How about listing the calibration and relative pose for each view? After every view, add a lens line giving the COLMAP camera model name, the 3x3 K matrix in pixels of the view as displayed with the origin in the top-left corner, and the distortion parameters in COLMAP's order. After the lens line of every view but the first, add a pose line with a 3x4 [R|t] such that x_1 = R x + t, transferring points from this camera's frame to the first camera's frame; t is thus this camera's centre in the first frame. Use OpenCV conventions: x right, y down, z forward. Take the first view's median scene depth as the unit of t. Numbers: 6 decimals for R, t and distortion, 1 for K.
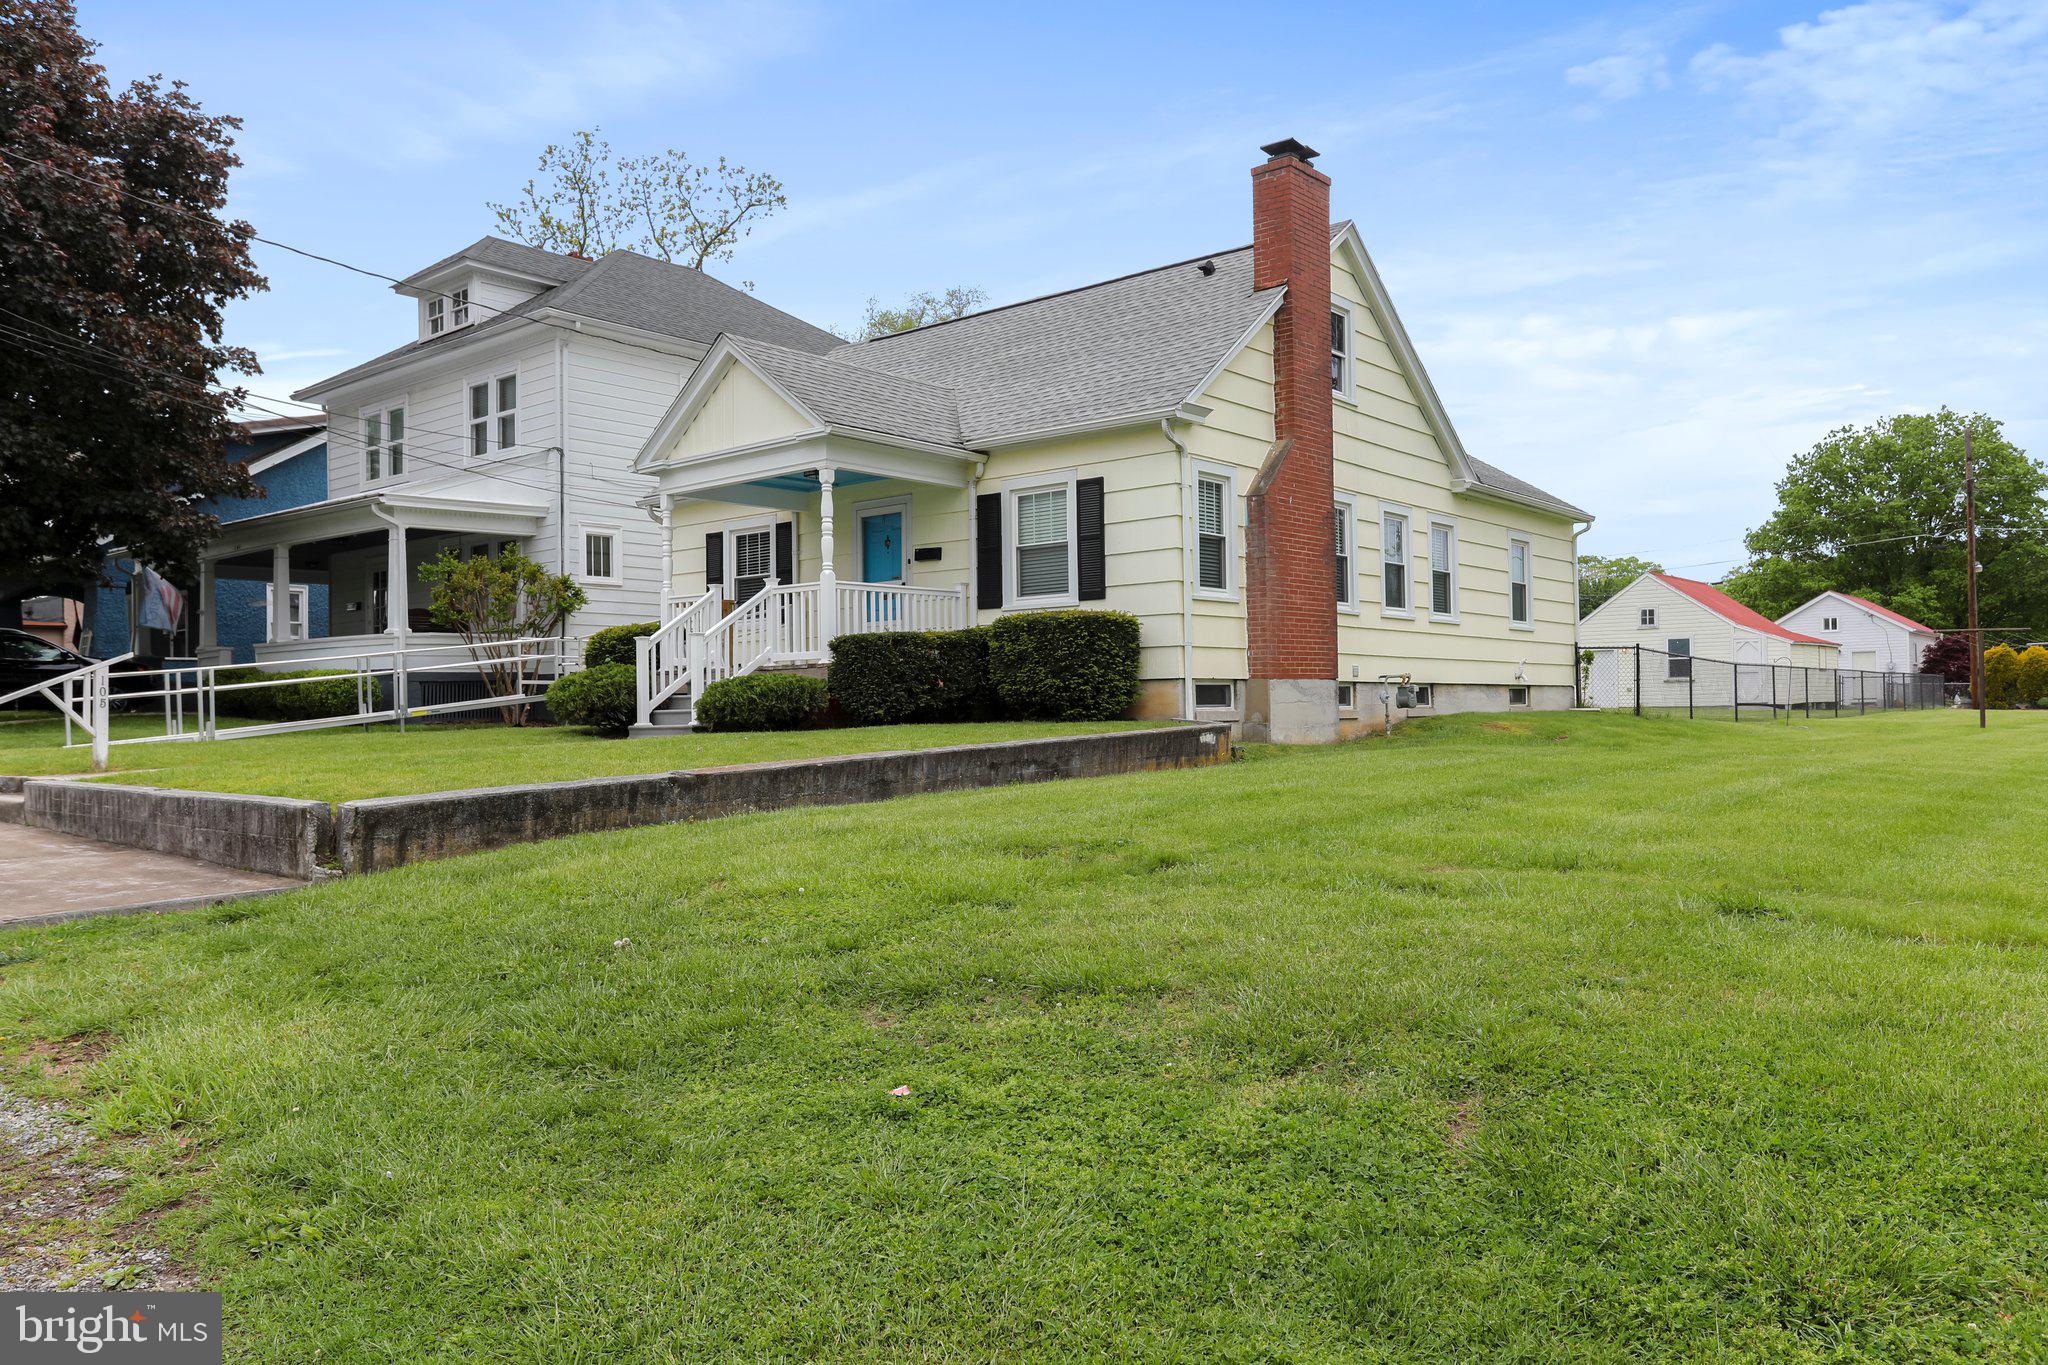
lens RADIAL K [[1451.3, 0, 1024.0], [0, 1451.3, 682.5], [0, 0, 1]] dist [-0.006091, -0.001233]
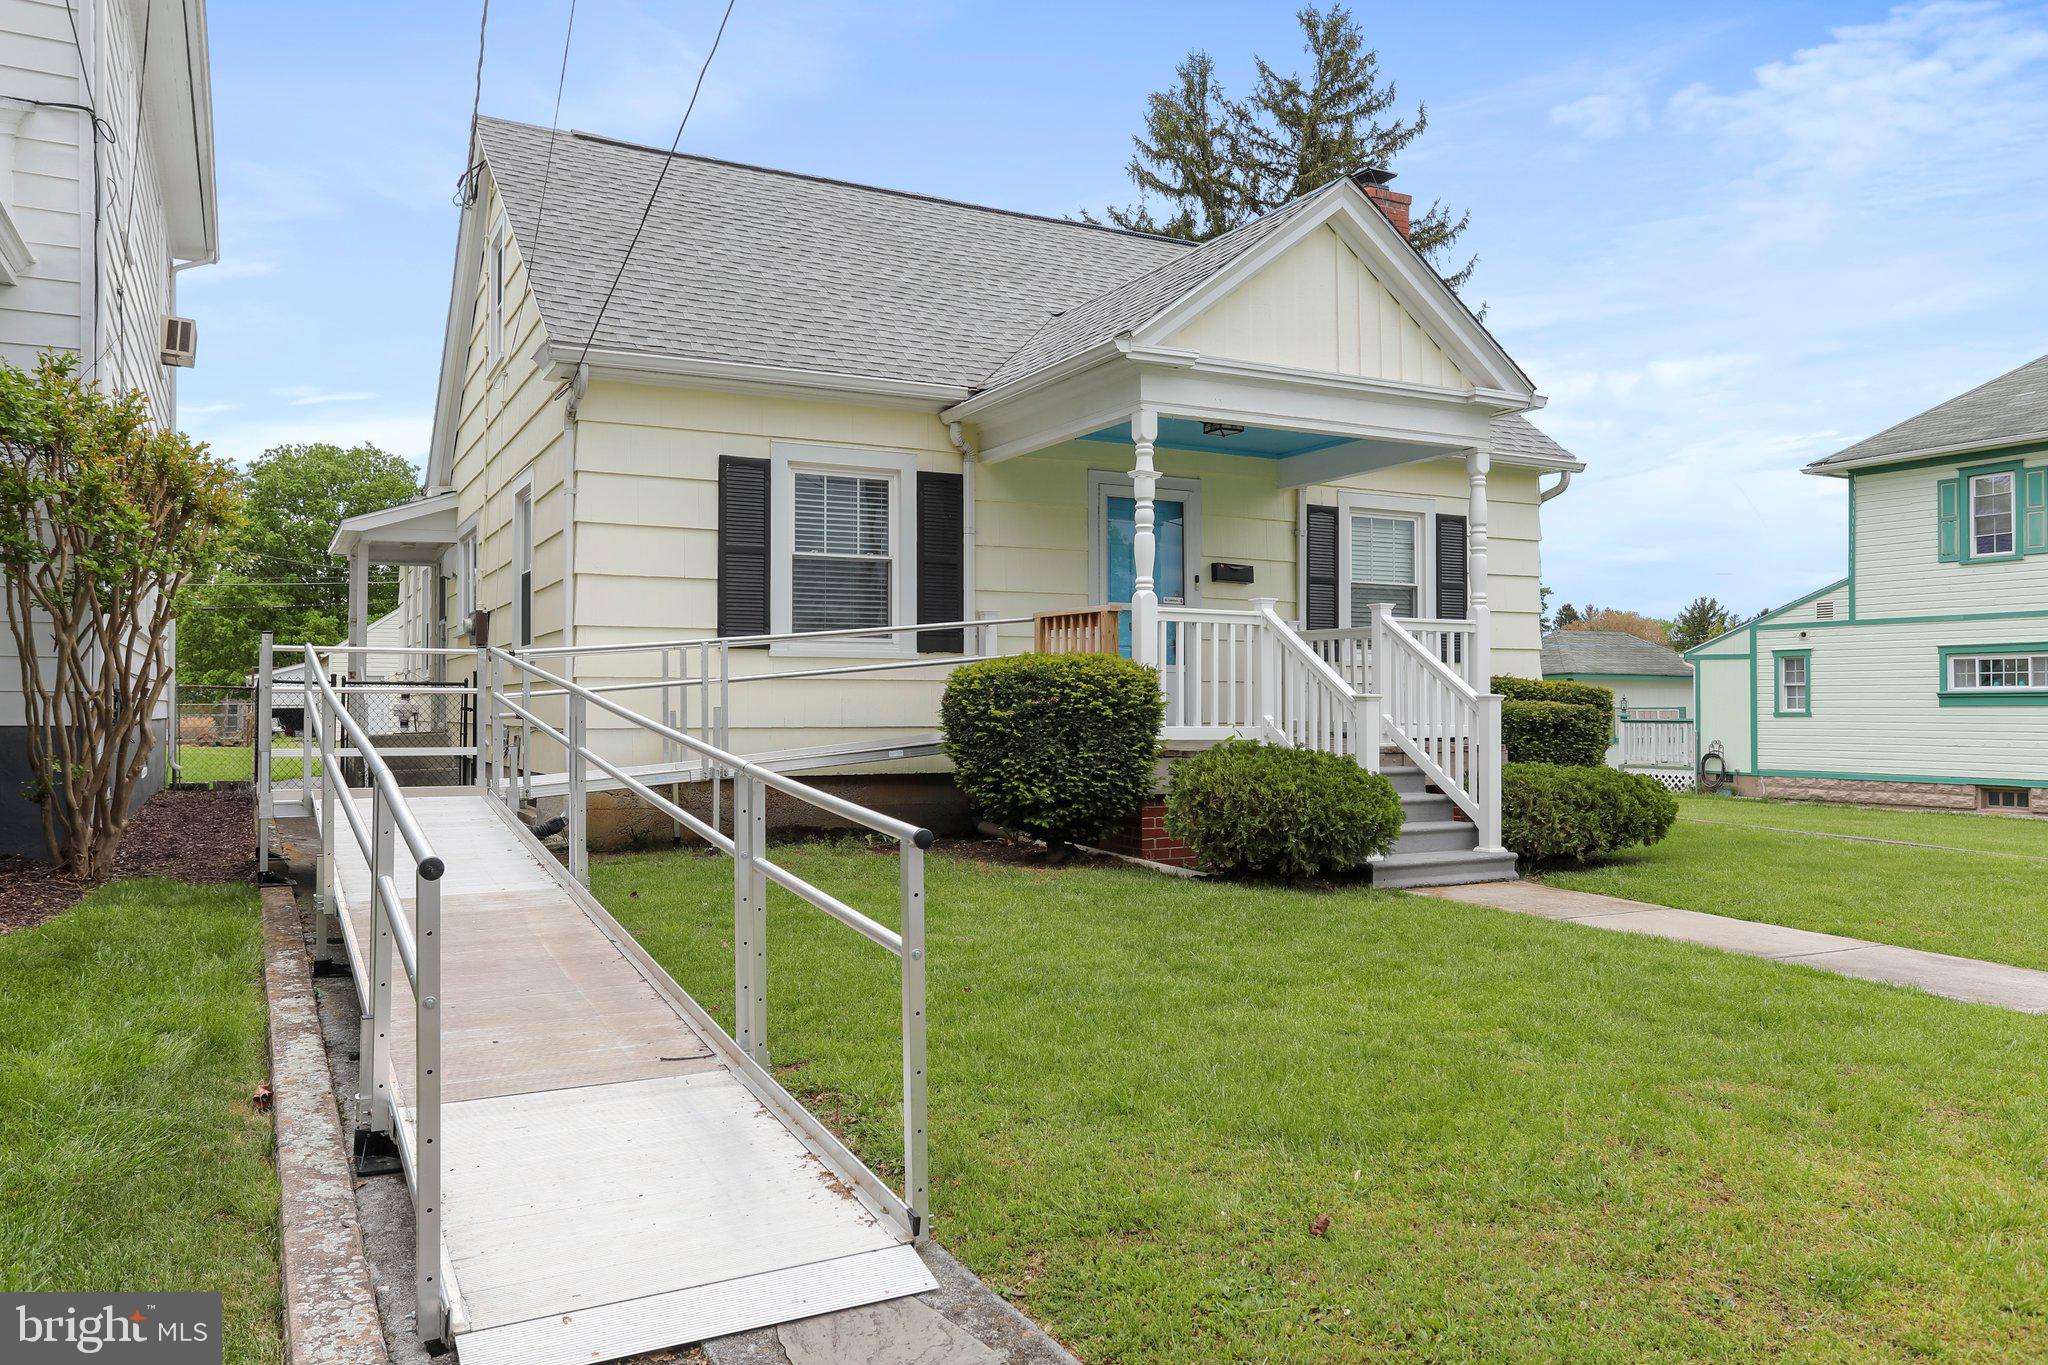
lens RADIAL K [[1451.3, 0, 1024.0], [0, 1451.3, 682.5], [0, 0, 1]] dist [-0.006091, -0.001233]
pose [[0.377110, 0.031528, 0.925632, -0.762482], [-0.022248, 0.999440, -0.024978, -0.018091], [-0.925901, -0.011174, 0.377600, 0.860572]]
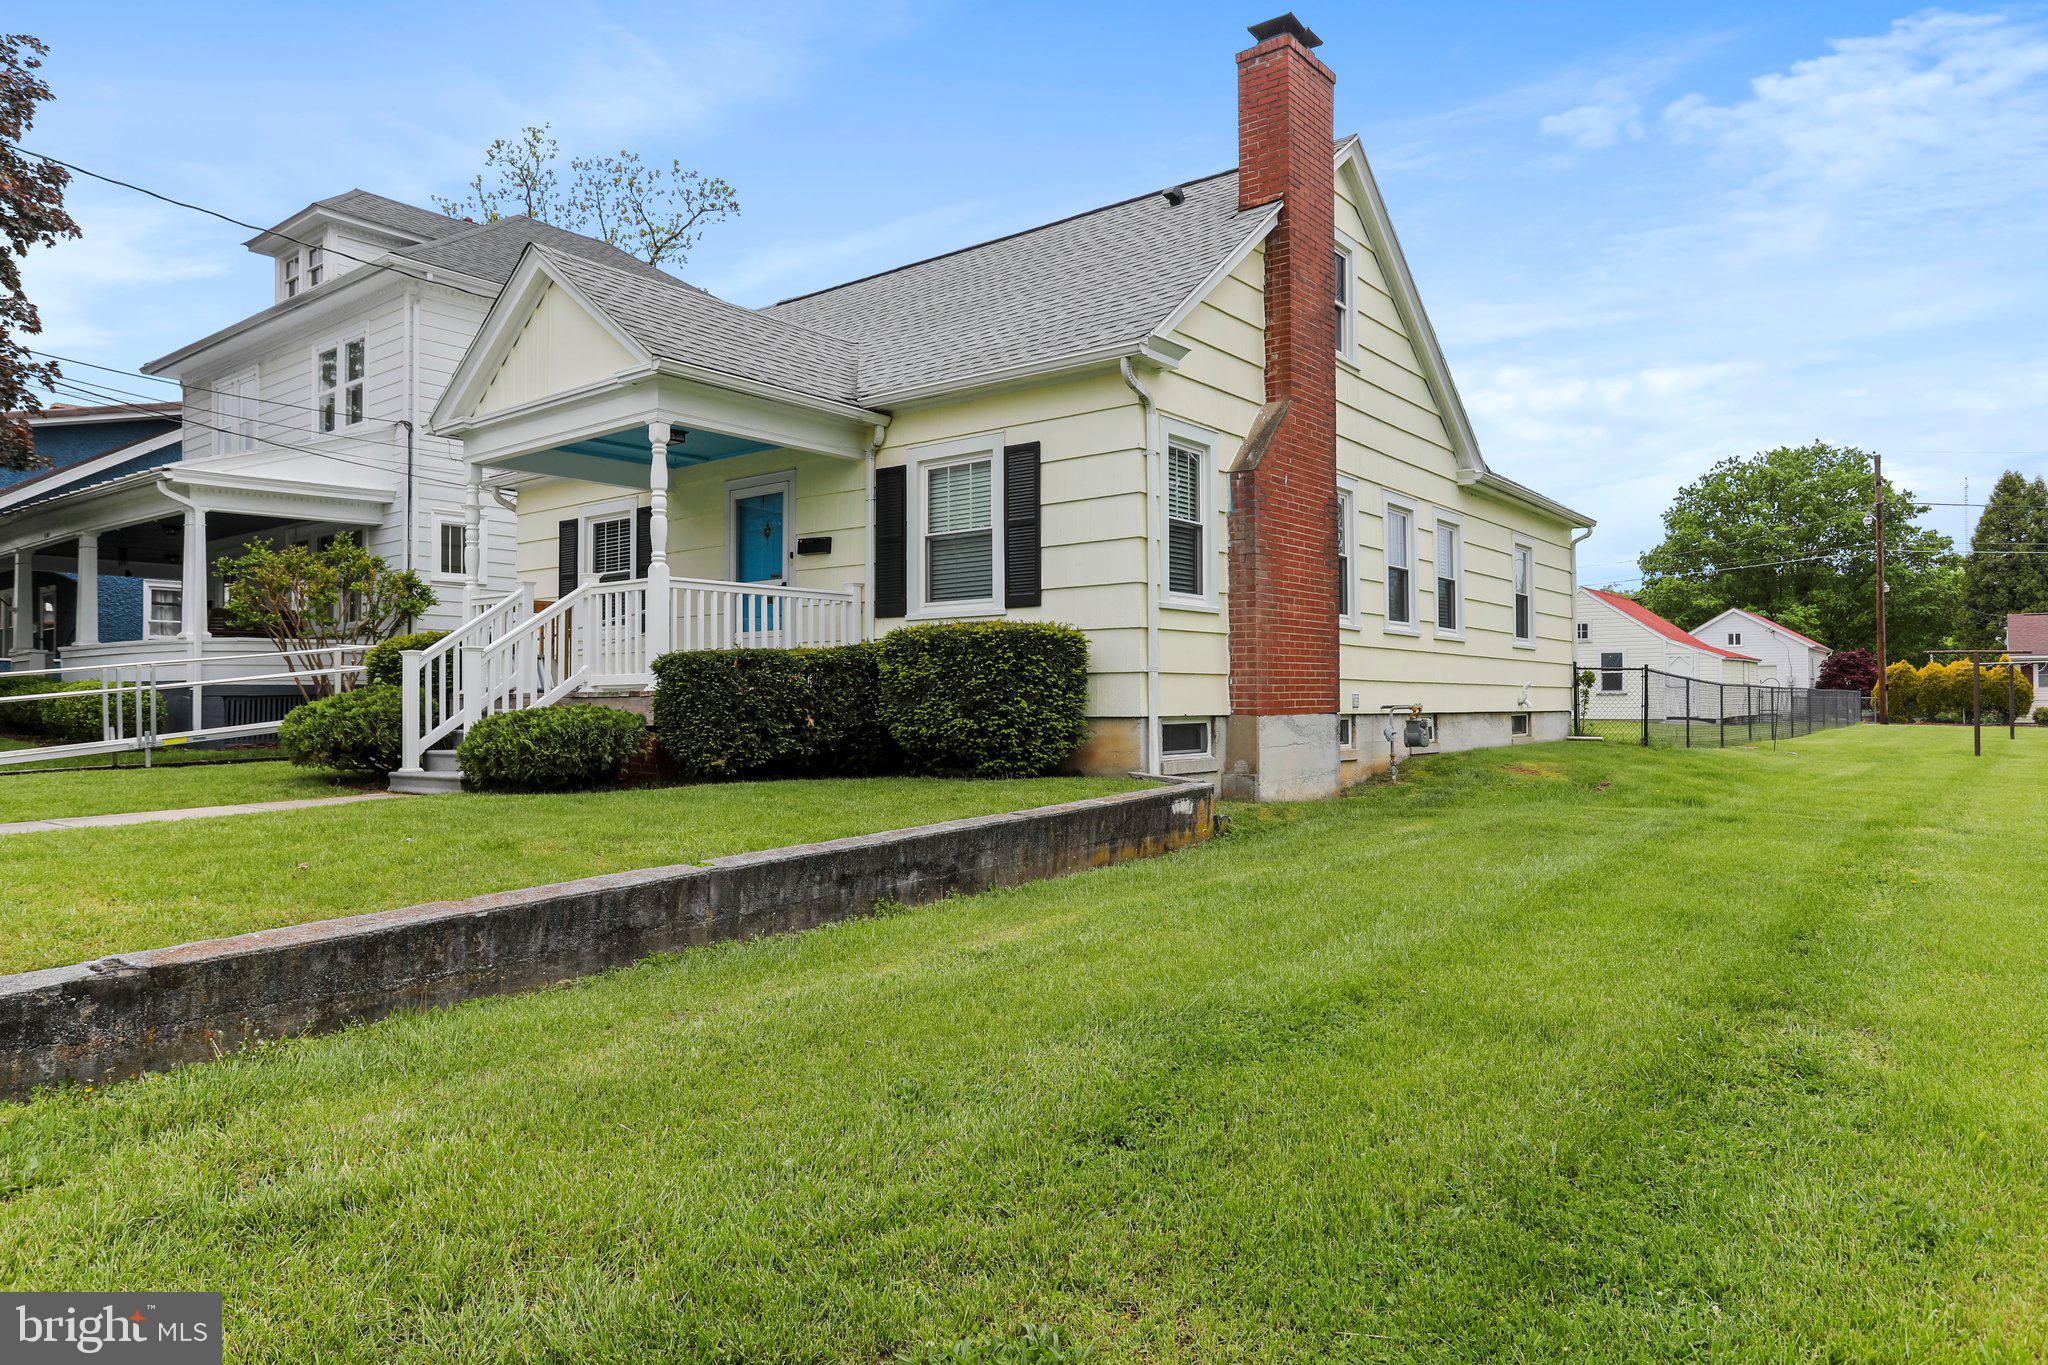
lens RADIAL K [[1286.2, 0, 1024.0], [0, 1286.2, 682.5], [0, 0, 1]] dist [-0.032815, 0.001486]
pose [[0.999415, 0.010413, 0.032561, 0.024782], [-0.010485, 0.999943, 0.002035, -0.018727], [-0.032538, -0.002375, 0.999468, 0.322733]]
